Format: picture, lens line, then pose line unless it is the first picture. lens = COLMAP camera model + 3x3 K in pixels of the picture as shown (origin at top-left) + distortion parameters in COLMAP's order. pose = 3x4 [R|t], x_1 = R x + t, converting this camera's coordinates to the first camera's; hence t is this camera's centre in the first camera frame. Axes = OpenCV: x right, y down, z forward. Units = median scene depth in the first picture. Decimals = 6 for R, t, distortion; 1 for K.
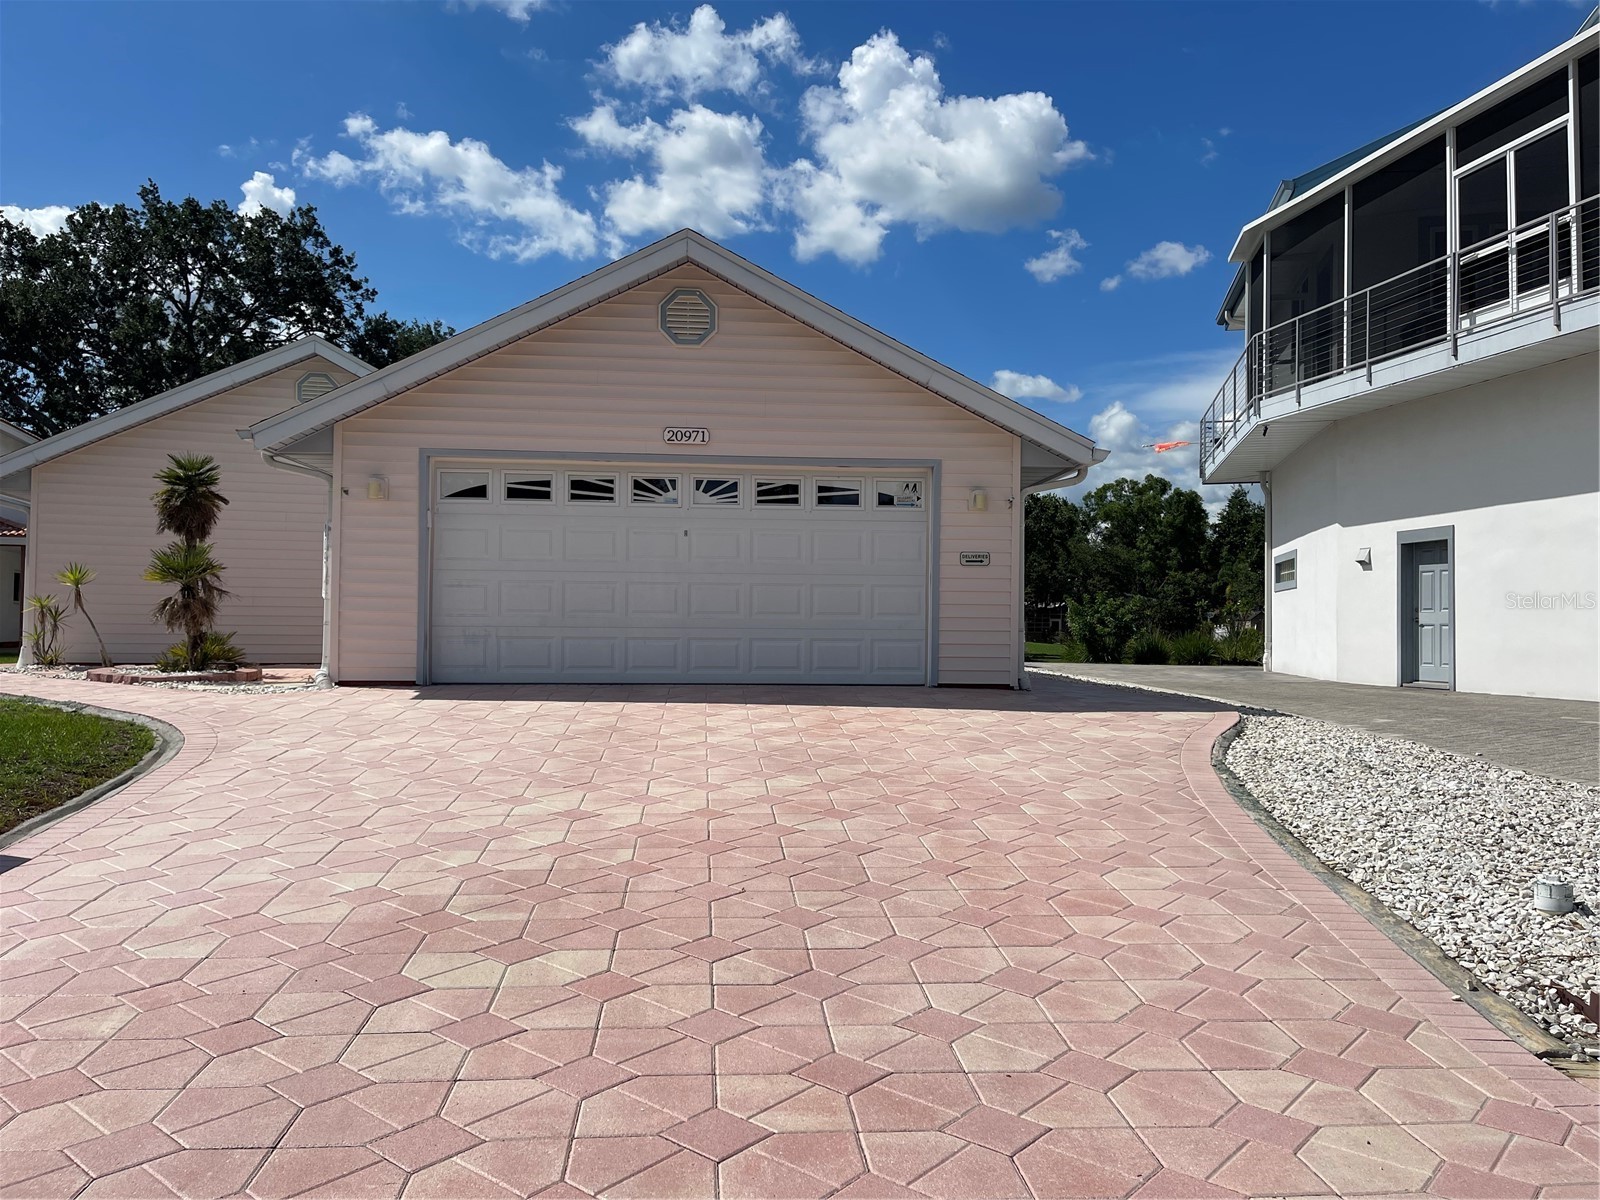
lens RADIAL K [[1194.0, 0, 800.0], [0, 1194.0, 600.0], [0, 0, 1]] dist [0.091203, -0.135890]
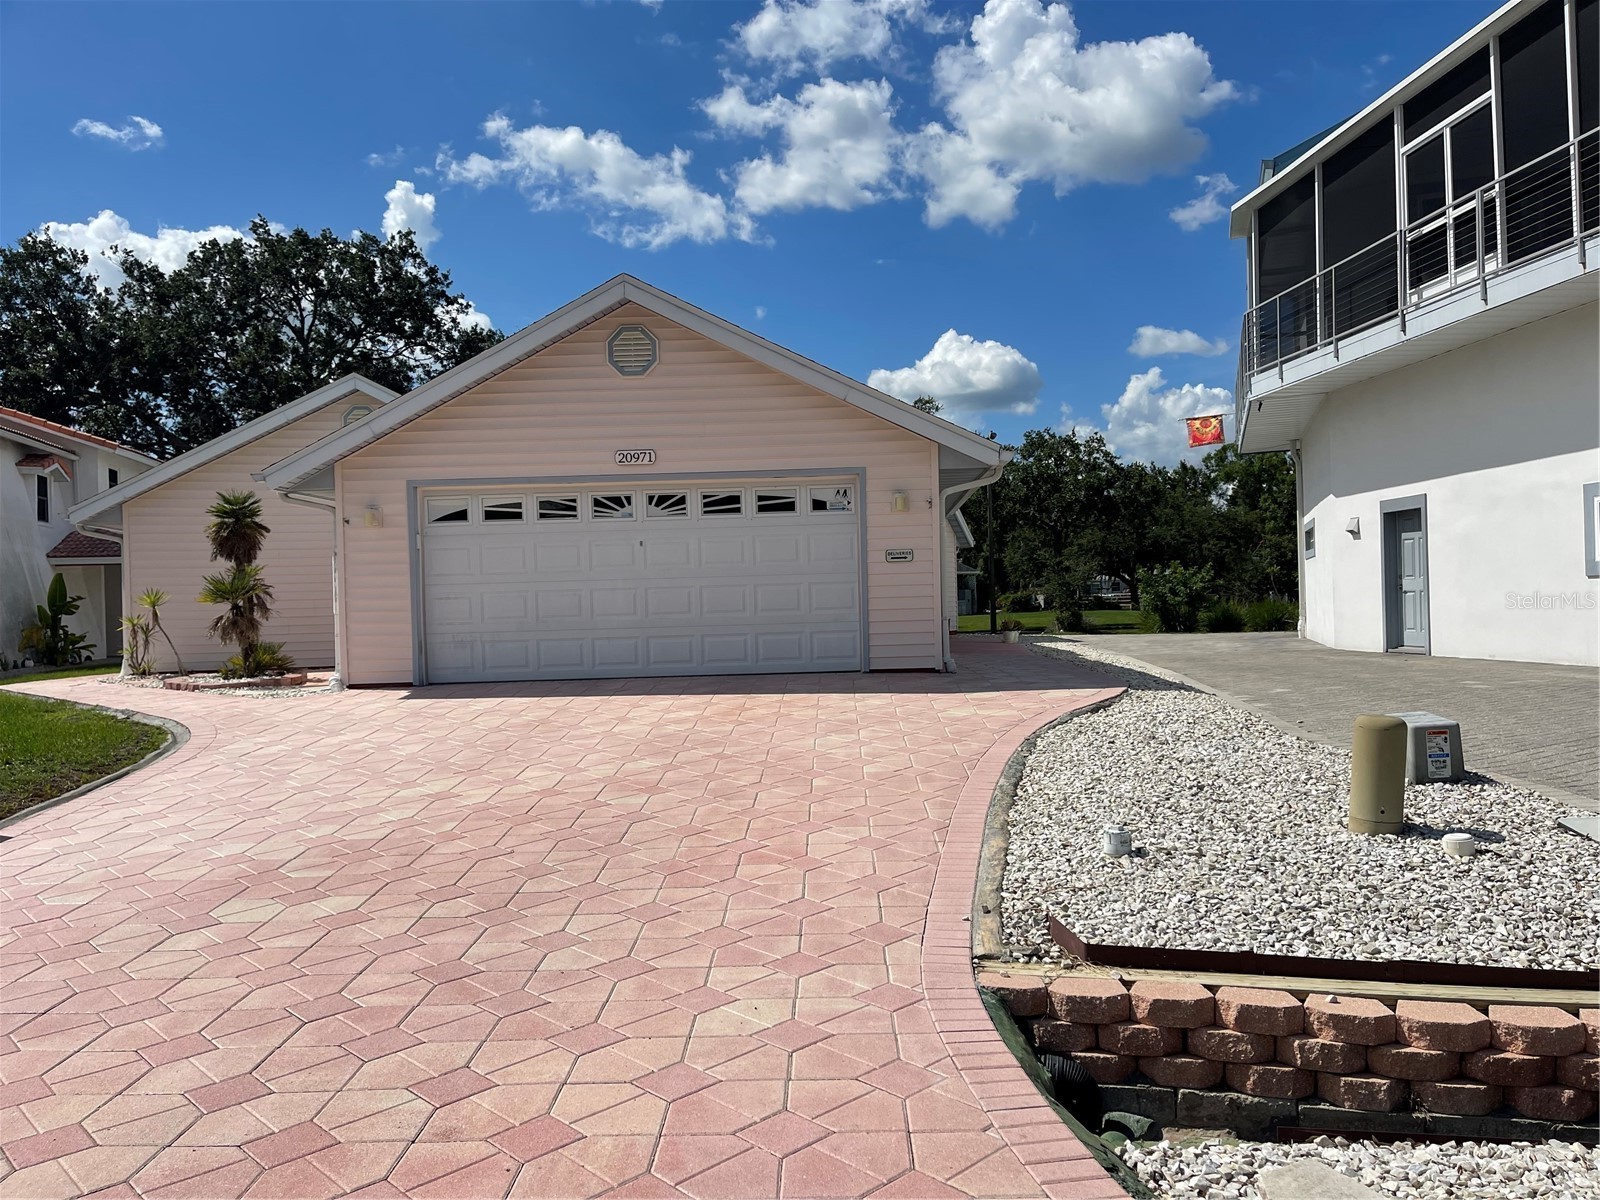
lens RADIAL K [[1194.0, 0, 800.0], [0, 1194.0, 600.0], [0, 0, 1]] dist [0.091203, -0.135890]
pose [[0.993209, -0.038761, -0.109699, 0.152401], [0.040908, 0.999011, 0.017395, -0.014186], [0.108917, -0.021765, 0.993813, -0.089846]]
